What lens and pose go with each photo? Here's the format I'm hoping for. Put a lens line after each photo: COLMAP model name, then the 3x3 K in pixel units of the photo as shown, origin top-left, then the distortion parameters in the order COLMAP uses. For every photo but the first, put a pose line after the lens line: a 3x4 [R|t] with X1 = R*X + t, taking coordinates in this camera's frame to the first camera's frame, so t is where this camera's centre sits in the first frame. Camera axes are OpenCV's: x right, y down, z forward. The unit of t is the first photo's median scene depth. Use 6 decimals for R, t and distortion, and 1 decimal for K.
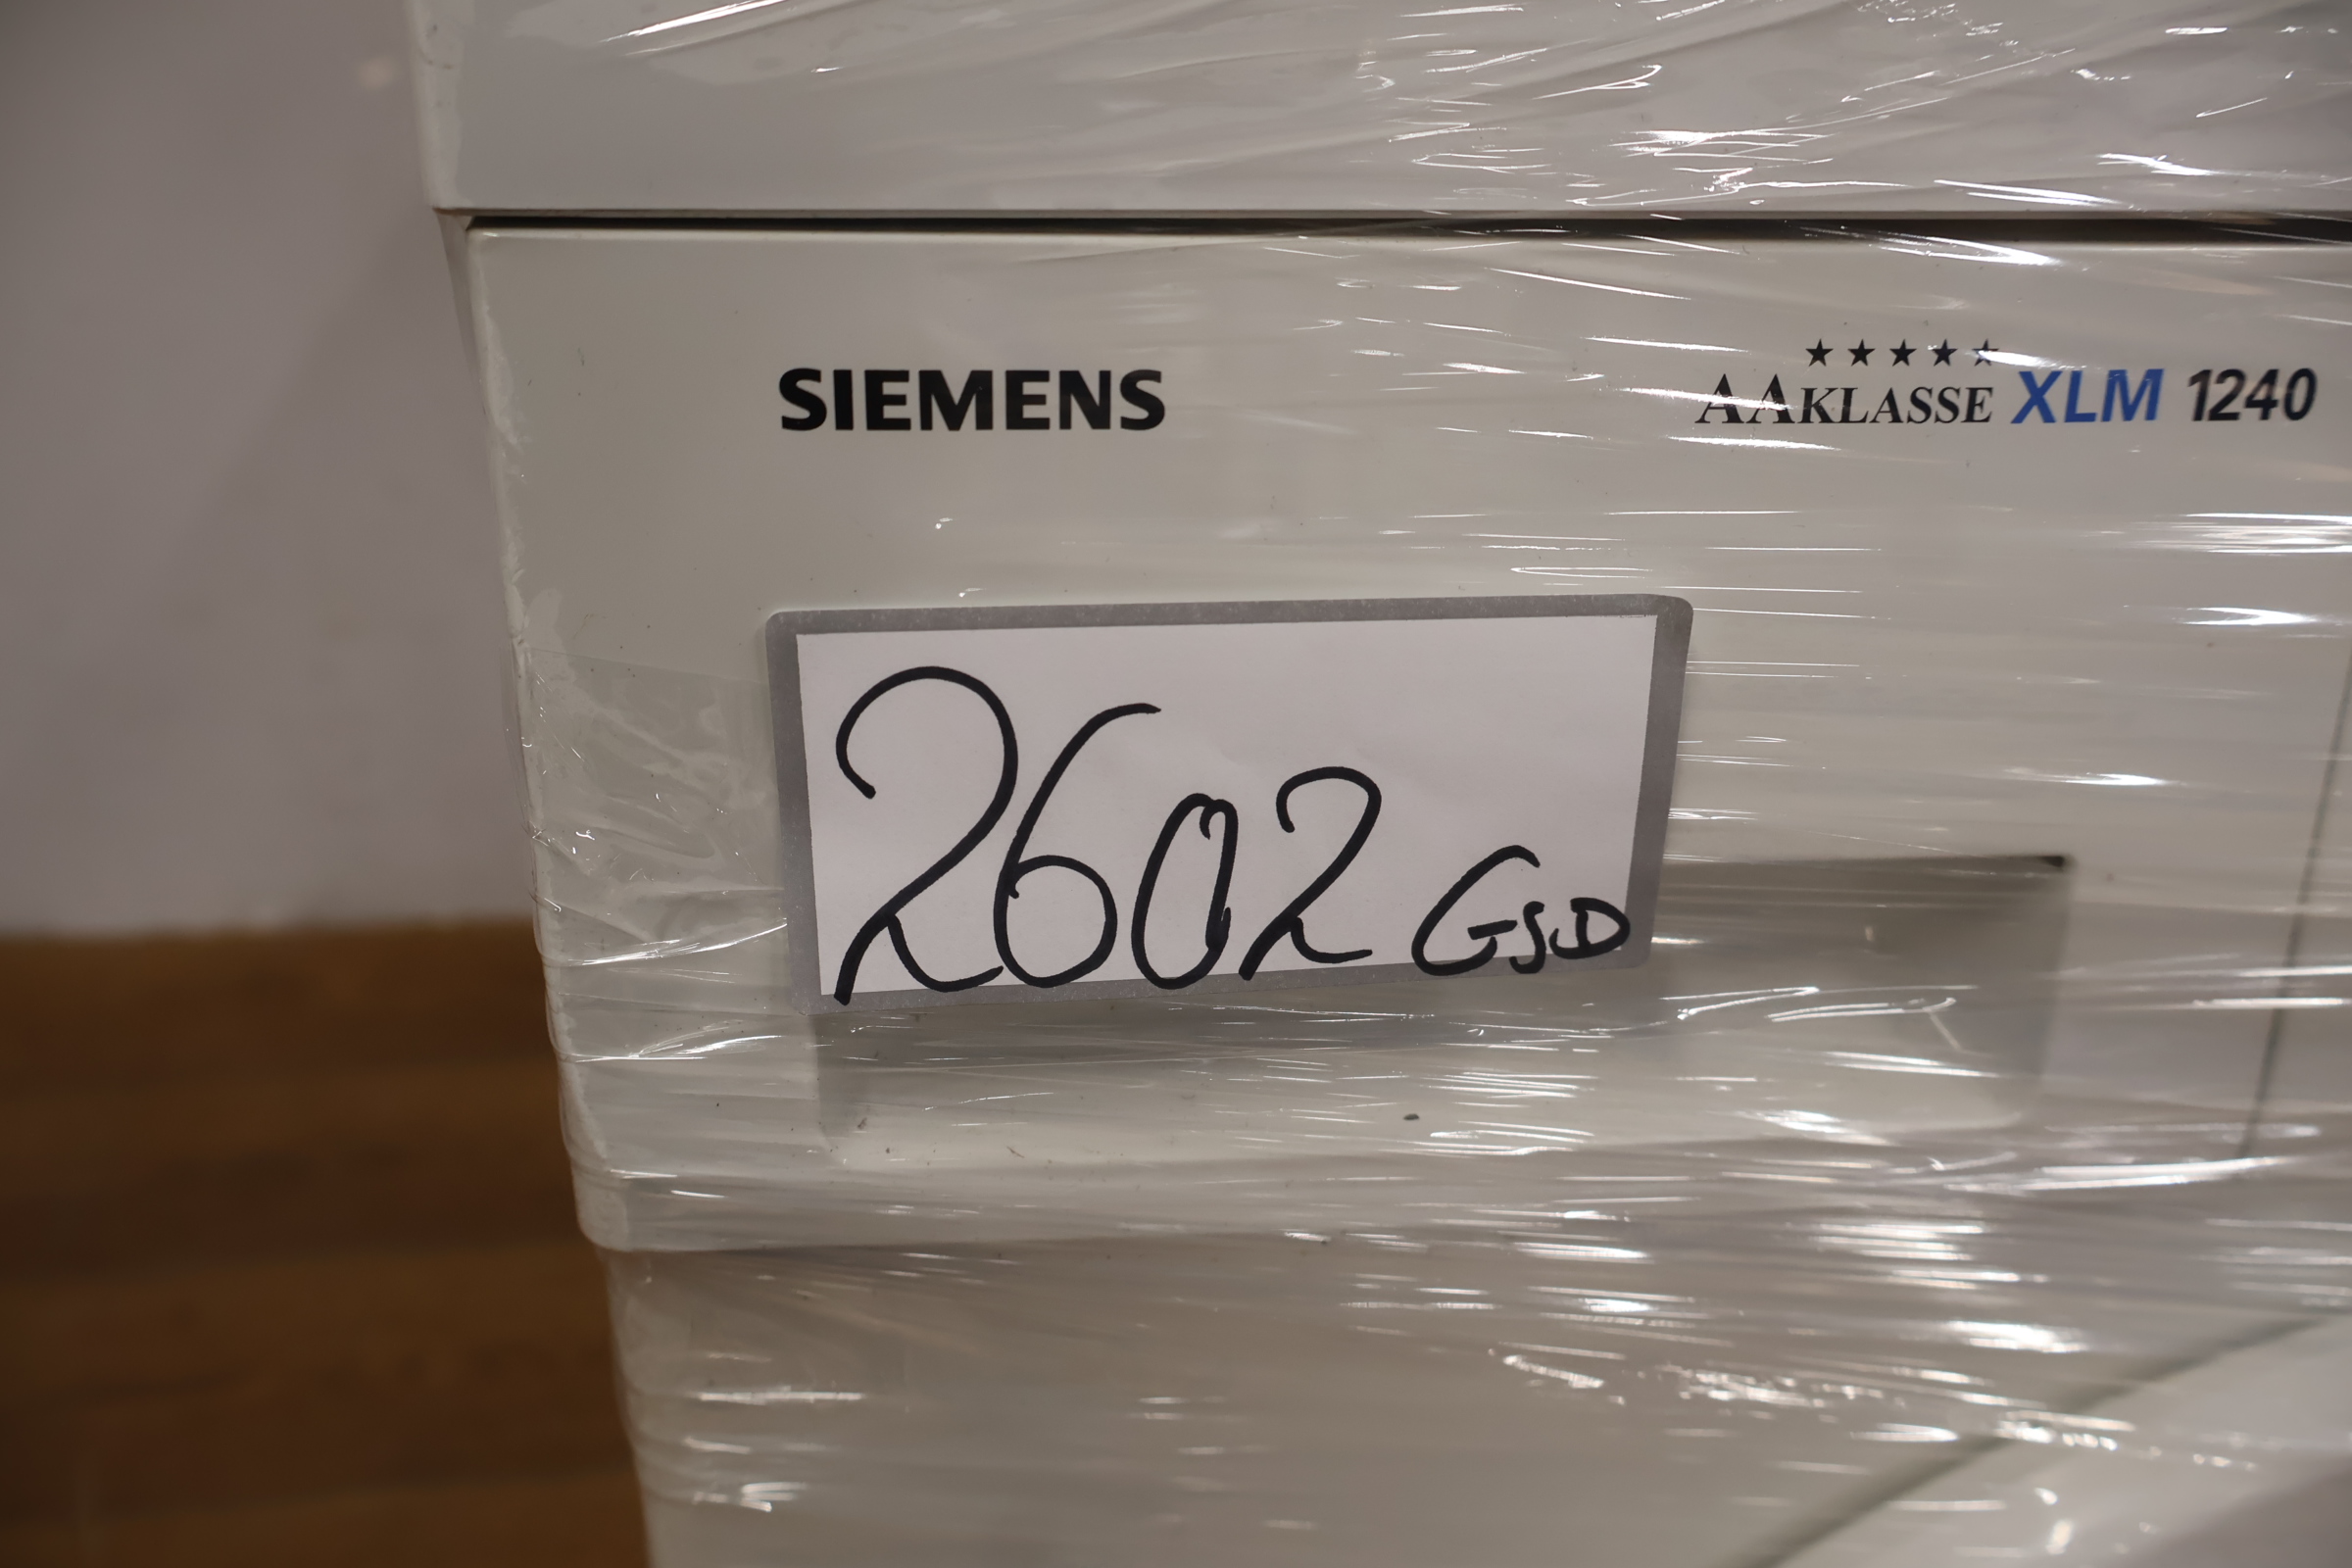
lens RADIAL K [[1958.6, 0, 1175.8], [0, 1958.6, 789.3], [0, 0, 1]] dist [-0.000594, -0.000460]
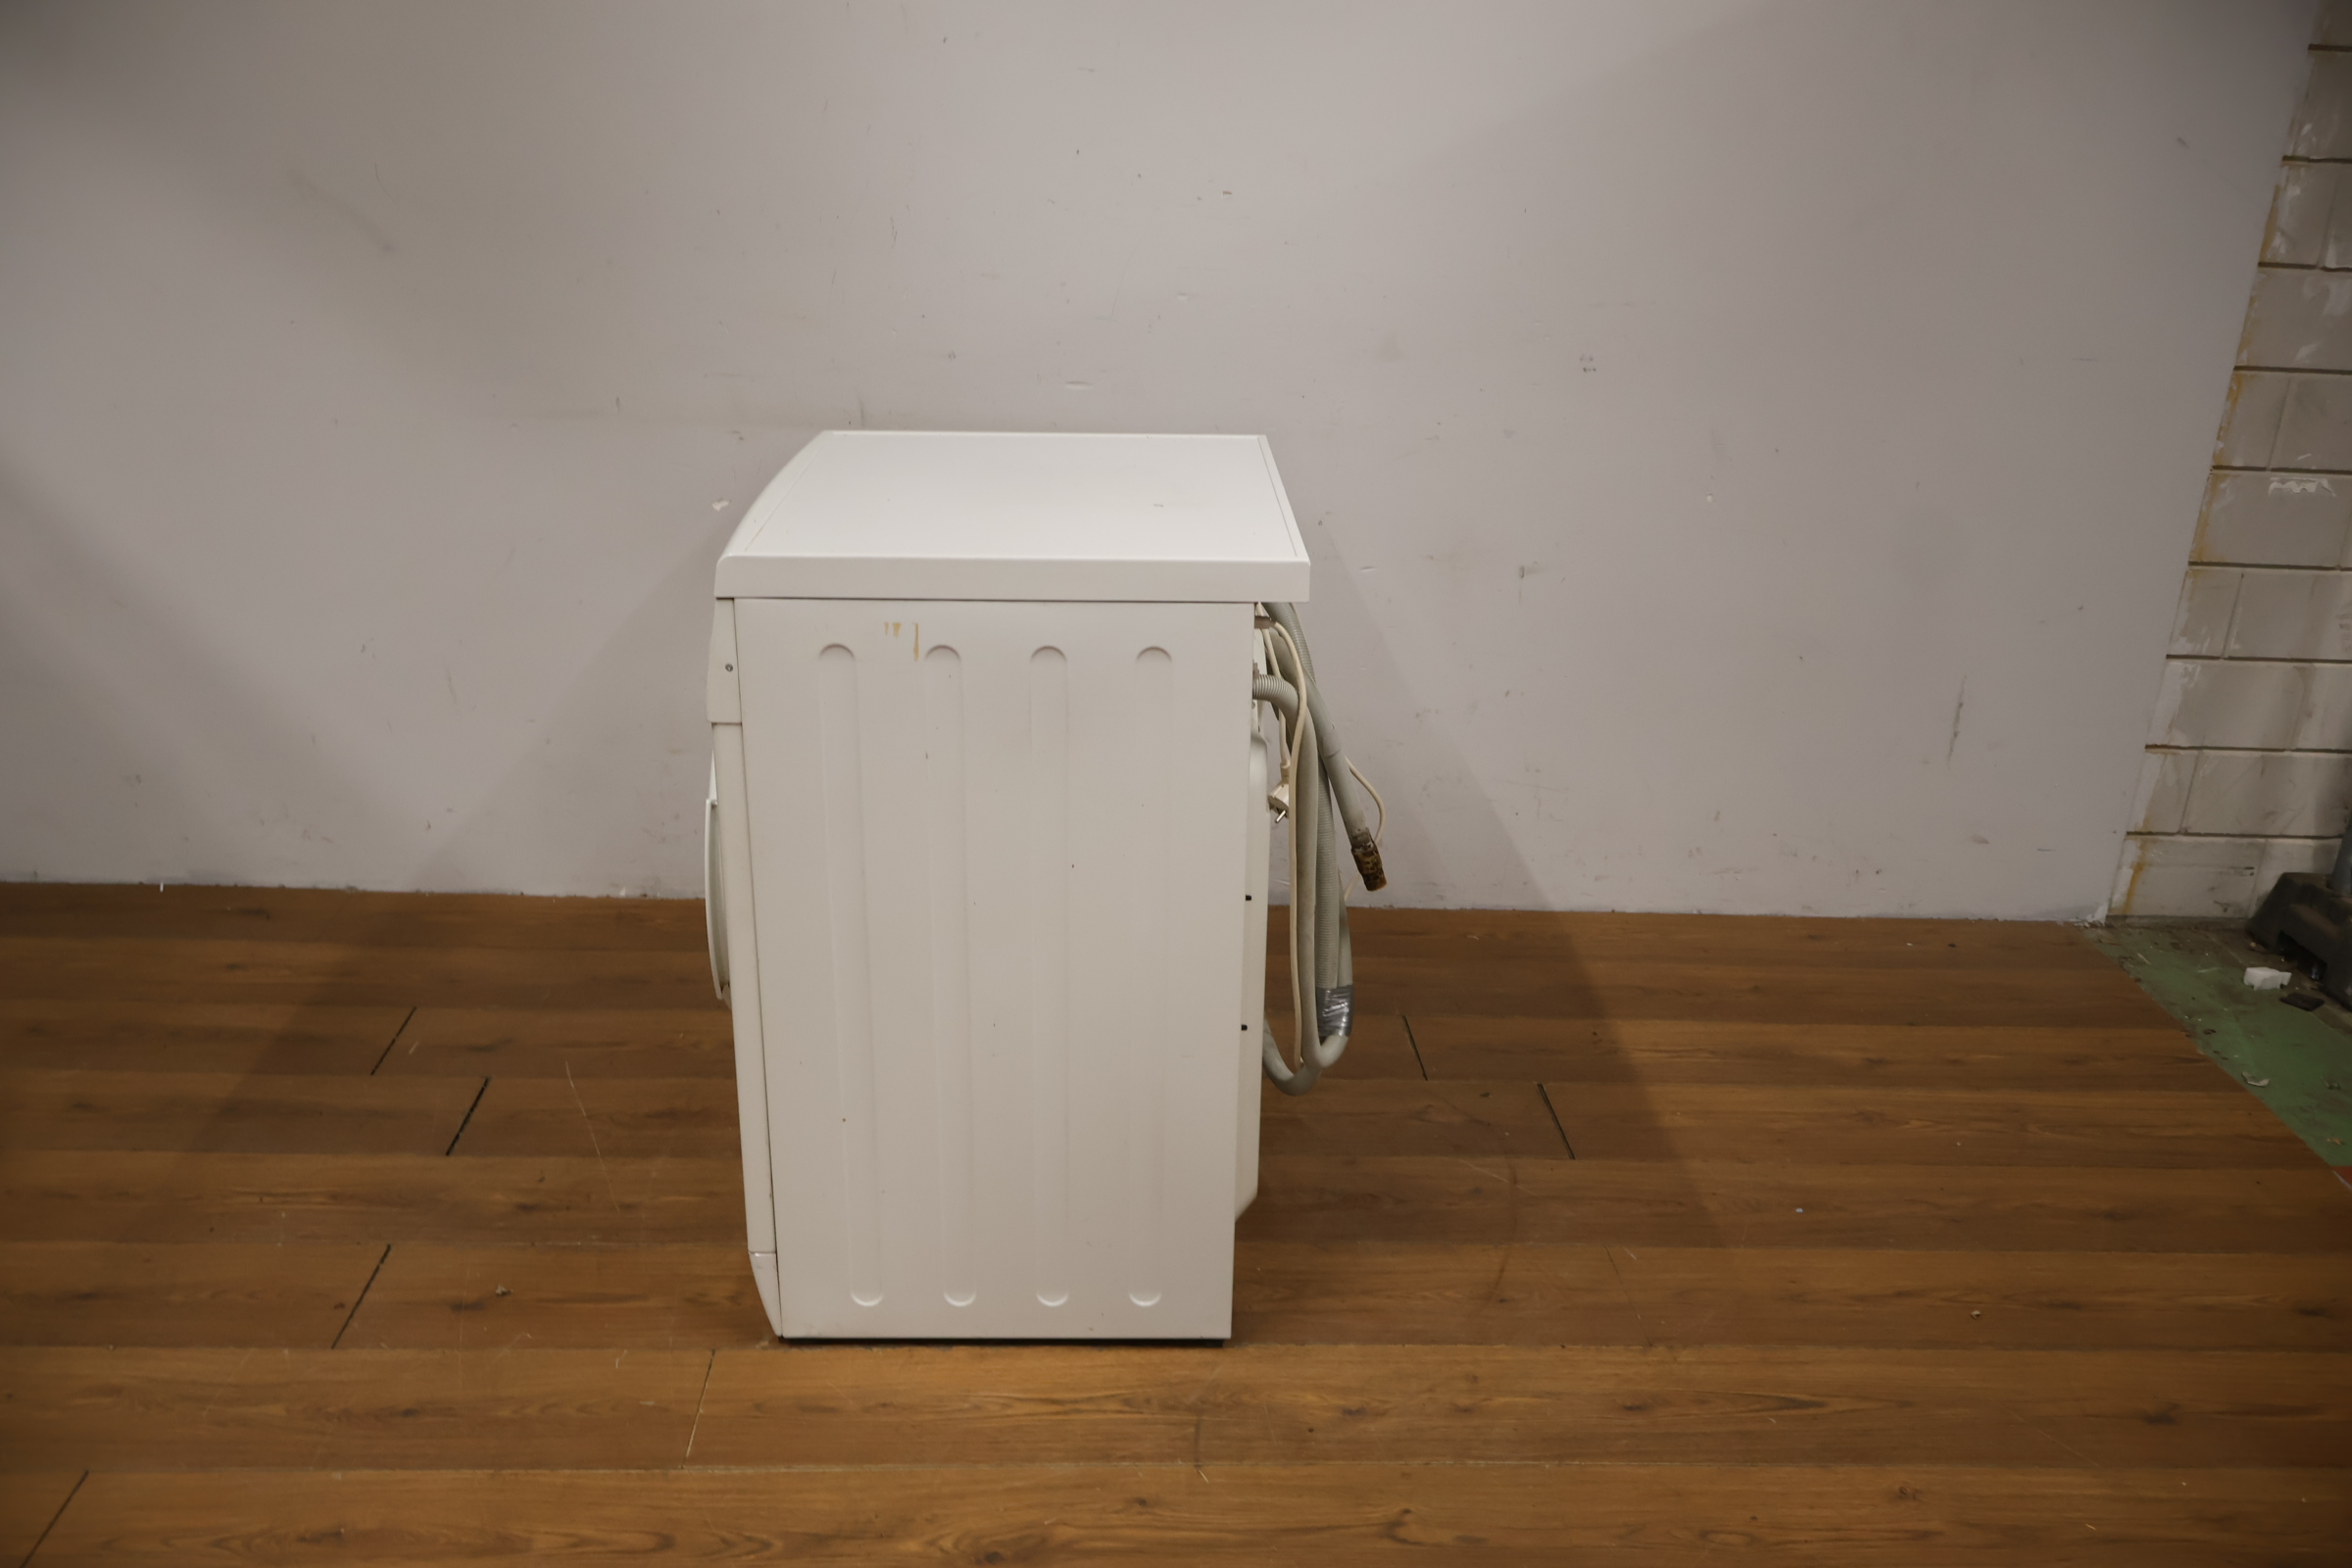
lens RADIAL K [[1958.6, 0, 1176.2], [0, 1958.6, 775.7], [0, 0, 1]] dist [-0.000594, -0.000460]
pose [[0.995784, 0.033005, -0.085588, 1.973379], [-0.045209, 0.988425, -0.144820, 1.570059], [0.079818, 0.148079, 0.985749, -6.981743]]
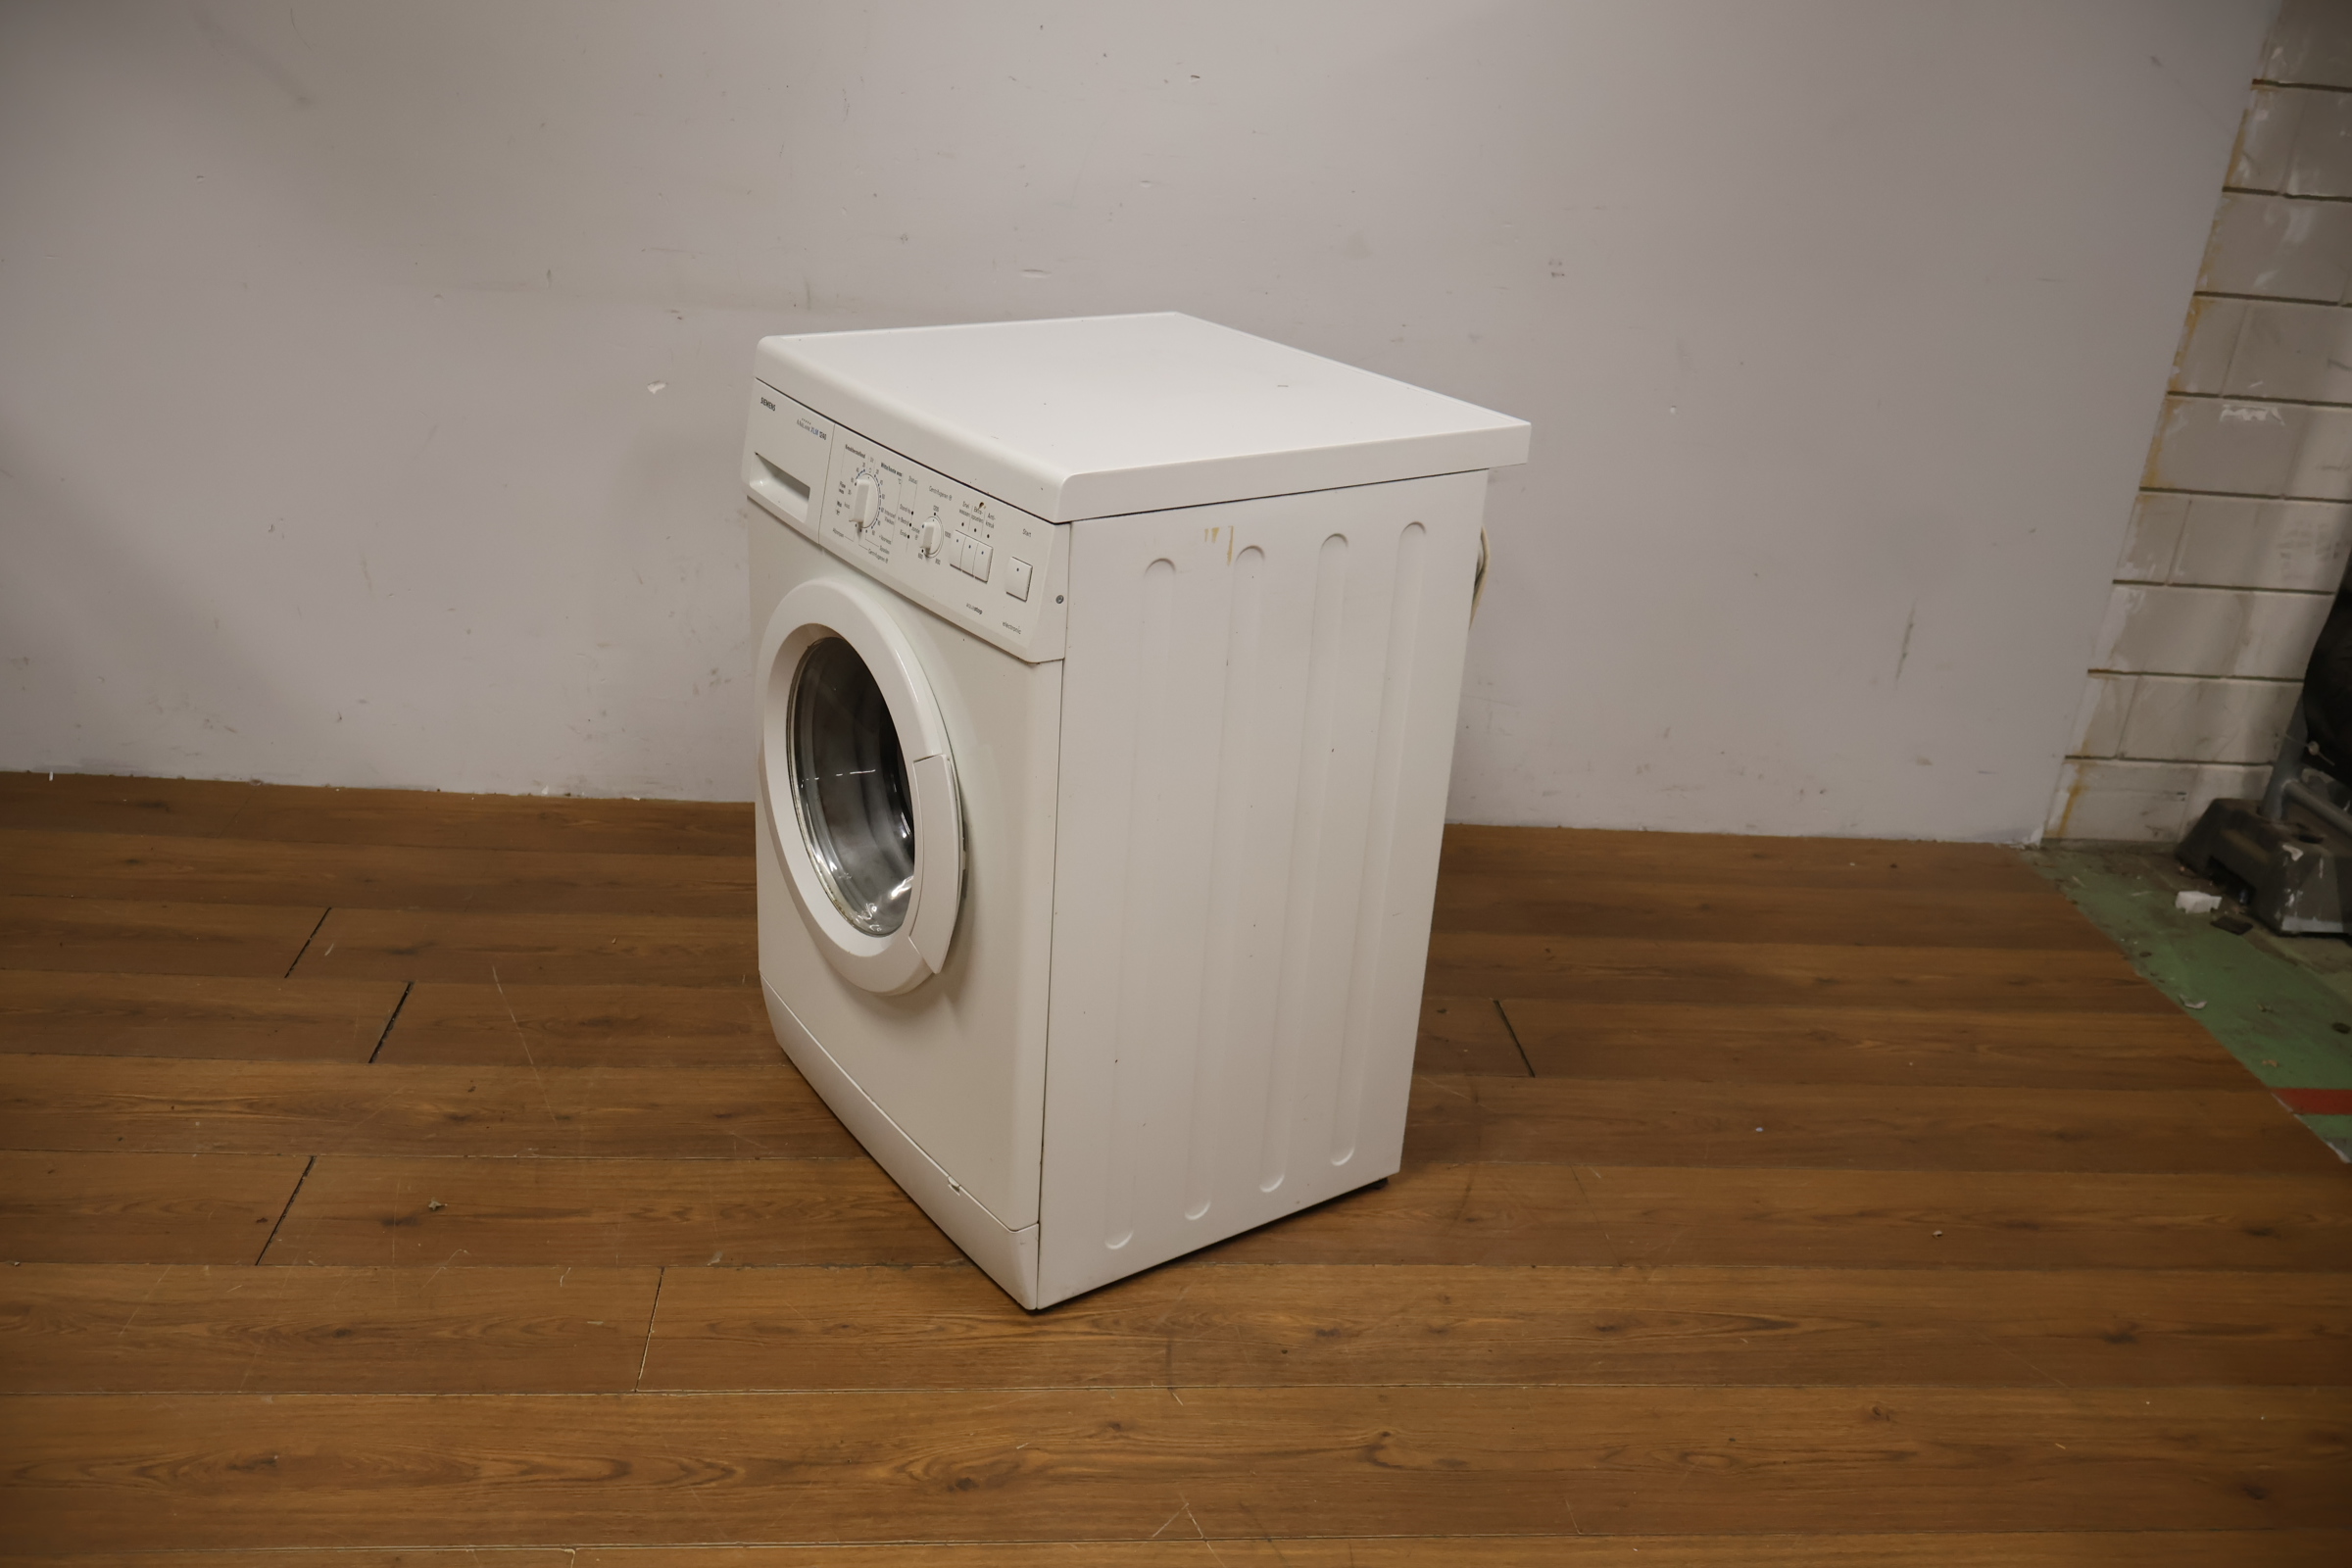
lens RADIAL K [[1958.6, 0, 1178.8], [0, 1958.6, 756.9], [0, 0, 1]] dist [-0.000594, -0.000460]
pose [[0.998225, 0.053881, -0.025366, 1.516015], [-0.056378, 0.992217, -0.111028, 1.564170], [0.019186, 0.112261, 0.993493, -6.668334]]
